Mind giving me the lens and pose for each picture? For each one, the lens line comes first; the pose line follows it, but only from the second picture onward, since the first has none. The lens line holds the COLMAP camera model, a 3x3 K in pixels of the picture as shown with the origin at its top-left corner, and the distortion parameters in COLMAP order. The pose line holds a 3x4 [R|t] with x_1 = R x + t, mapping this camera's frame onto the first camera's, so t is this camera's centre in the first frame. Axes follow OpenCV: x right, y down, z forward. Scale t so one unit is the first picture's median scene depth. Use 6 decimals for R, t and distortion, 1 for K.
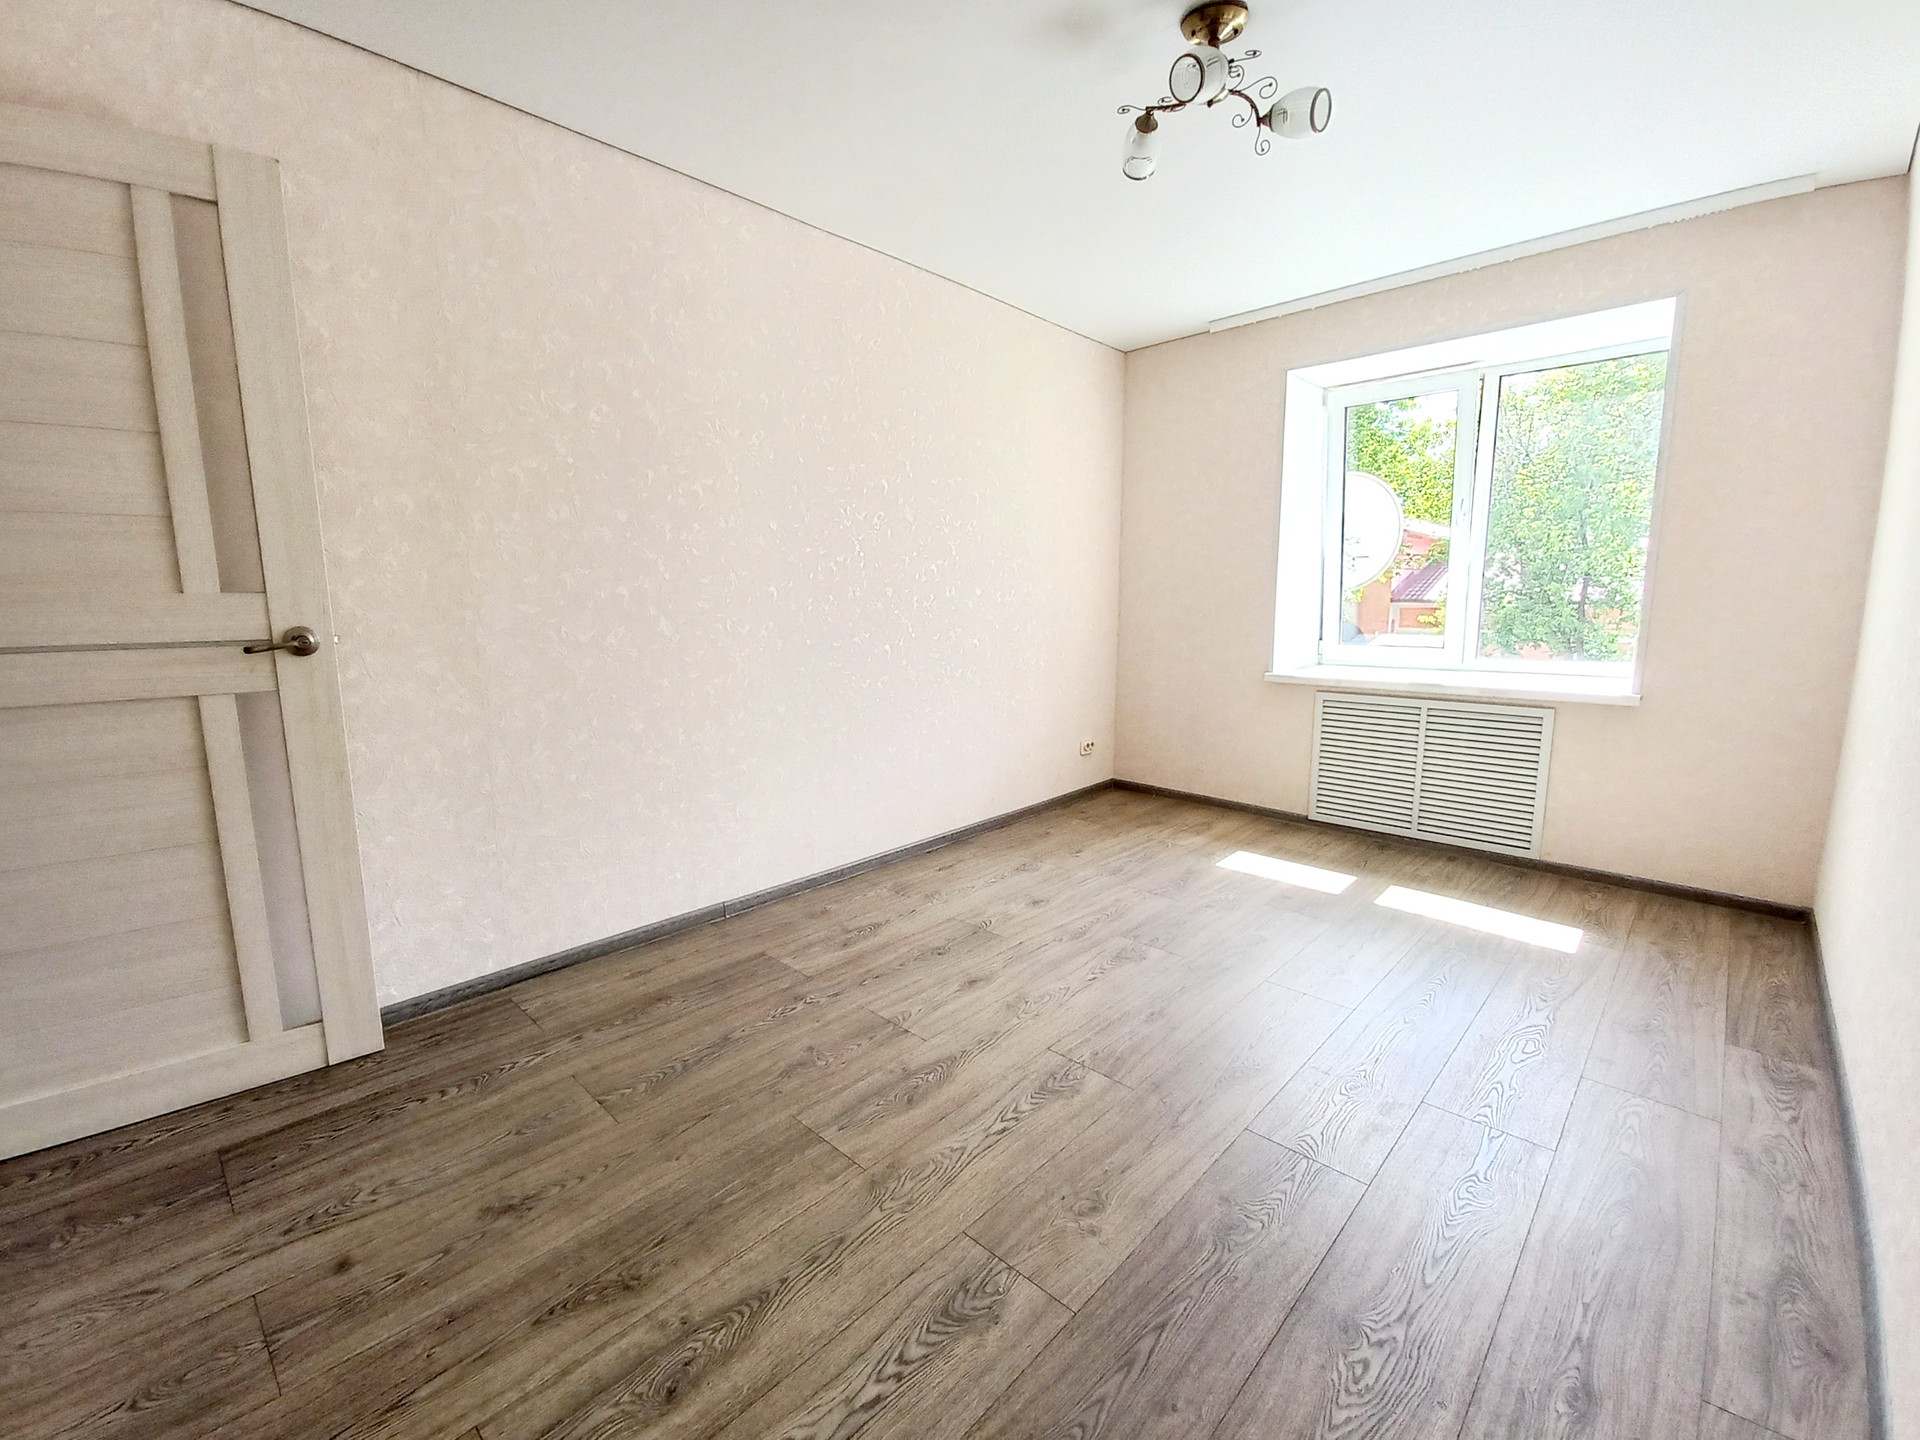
lens RADIAL K [[788.6, 0, 957.6], [0, 788.6, 709.6], [0, 0, 1]] dist [0.000767, -0.000620]
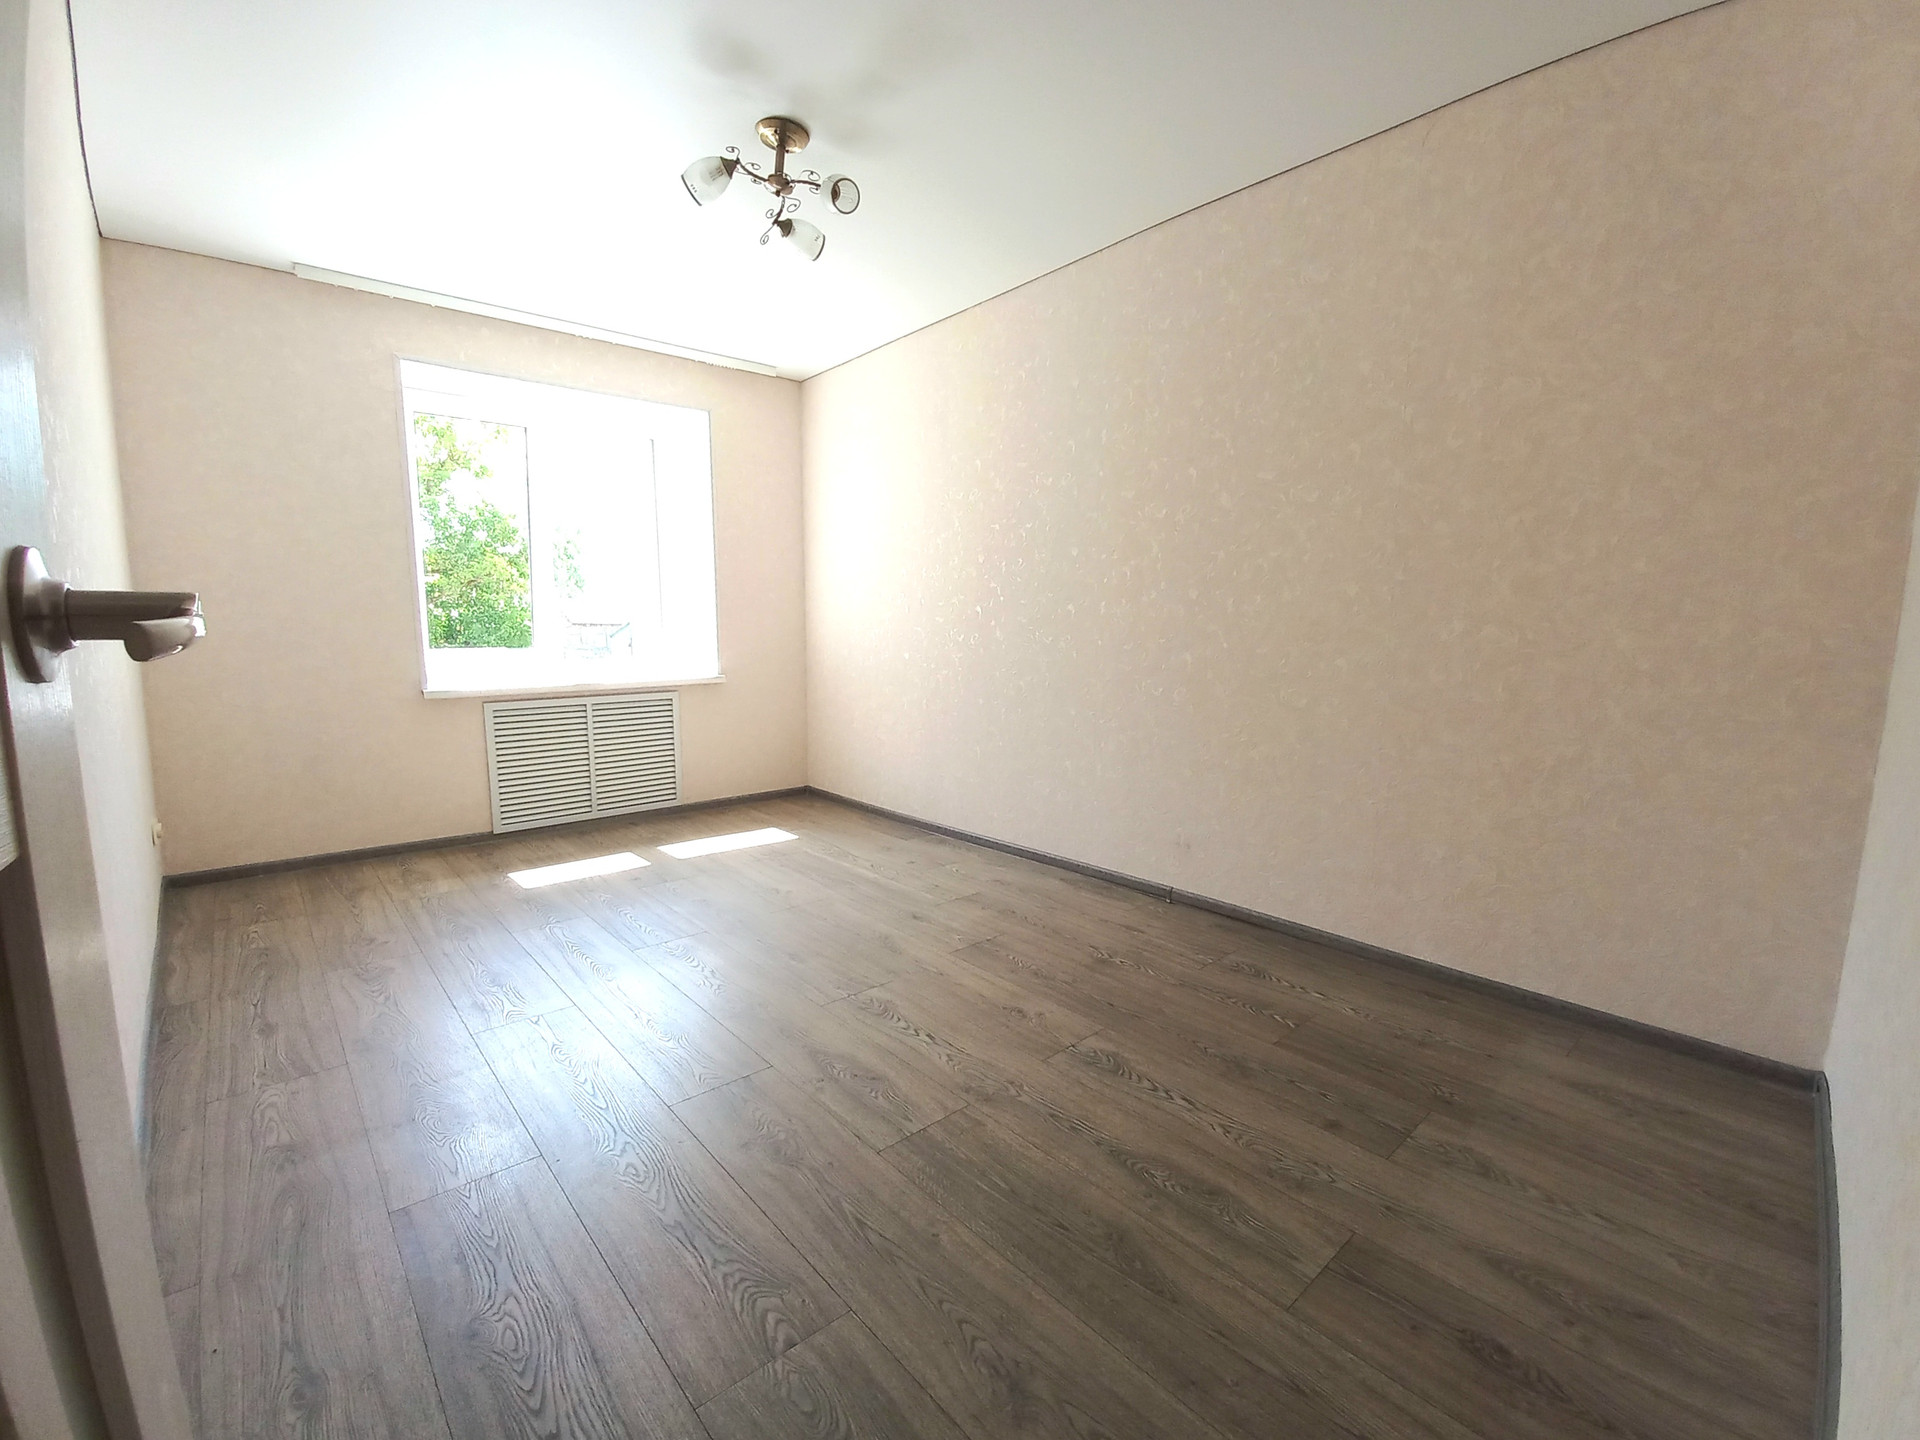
lens RADIAL K [[770.6, 0, 956.0], [0, 770.6, 720.3], [0, 0, 1]] dist [-0.000166, 0.000150]
pose [[0.133673, -0.118588, 0.983905, -0.521971], [0.143336, 0.984689, 0.099209, -0.015309], [-0.980605, 0.127767, 0.148624, 0.384675]]
